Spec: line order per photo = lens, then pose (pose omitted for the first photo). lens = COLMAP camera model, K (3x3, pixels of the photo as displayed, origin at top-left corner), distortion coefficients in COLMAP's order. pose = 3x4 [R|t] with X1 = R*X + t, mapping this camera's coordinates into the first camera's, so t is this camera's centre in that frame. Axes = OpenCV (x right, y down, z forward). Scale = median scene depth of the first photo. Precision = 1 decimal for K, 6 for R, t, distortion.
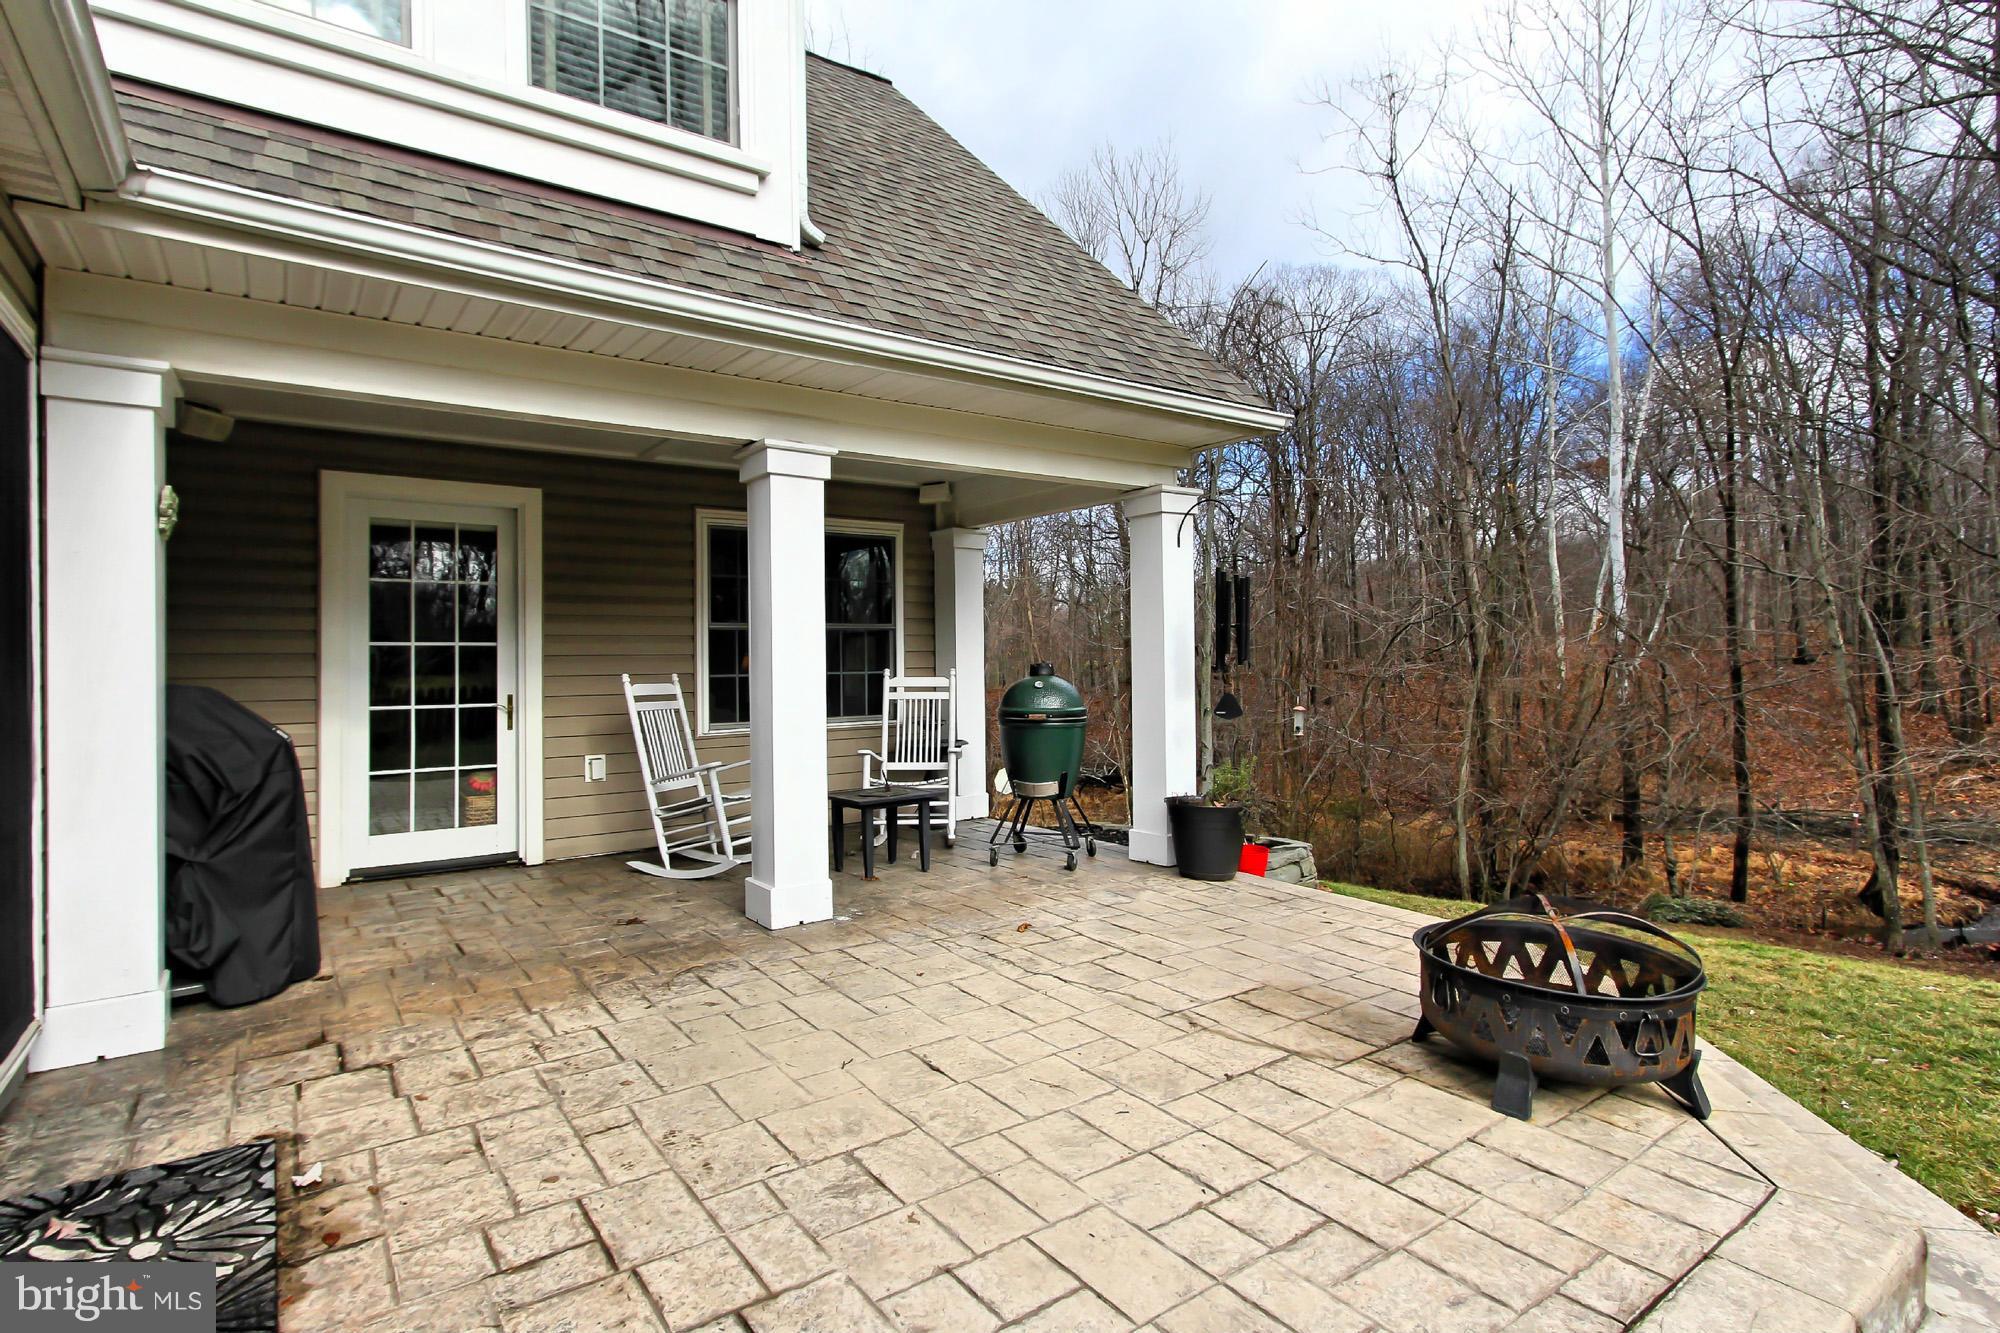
lens RADIAL K [[984.3, 0, 997.9], [0, 984.3, 657.9], [0, 0, 1]] dist [-0.003683, -0.000264]
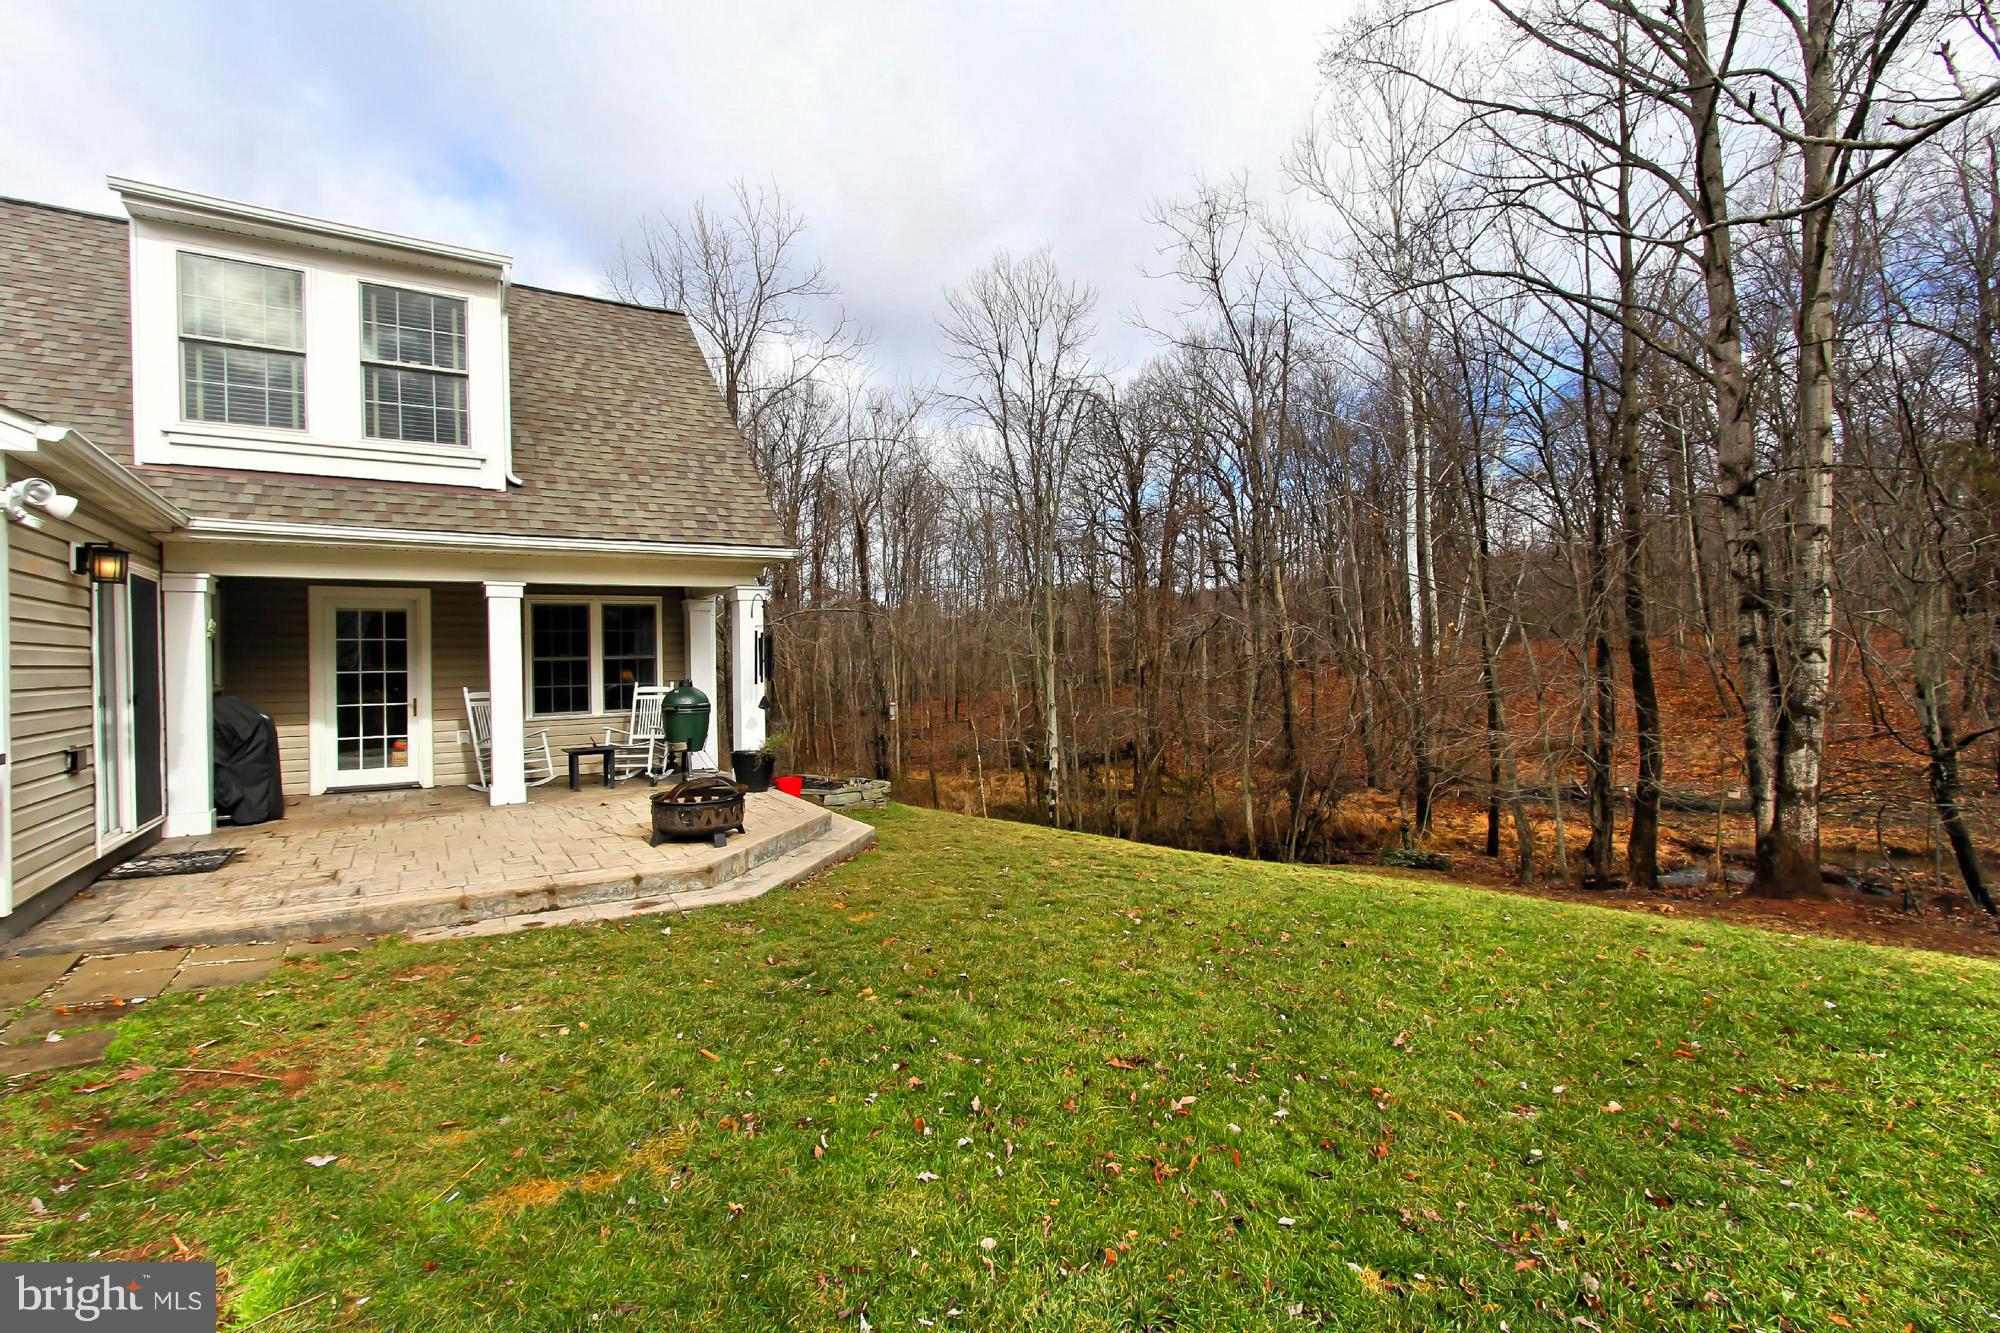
lens RADIAL K [[901.8, 0, 1000.0], [0, 901.8, 666.5], [0, 0, 1]] dist [-0.000181, 0.000023]
pose [[0.998826, -0.007147, -0.047909, 0.745197], [0.007553, 0.999937, 0.008303, -0.030779], [0.047847, -0.008655, 0.998817, -0.706799]]
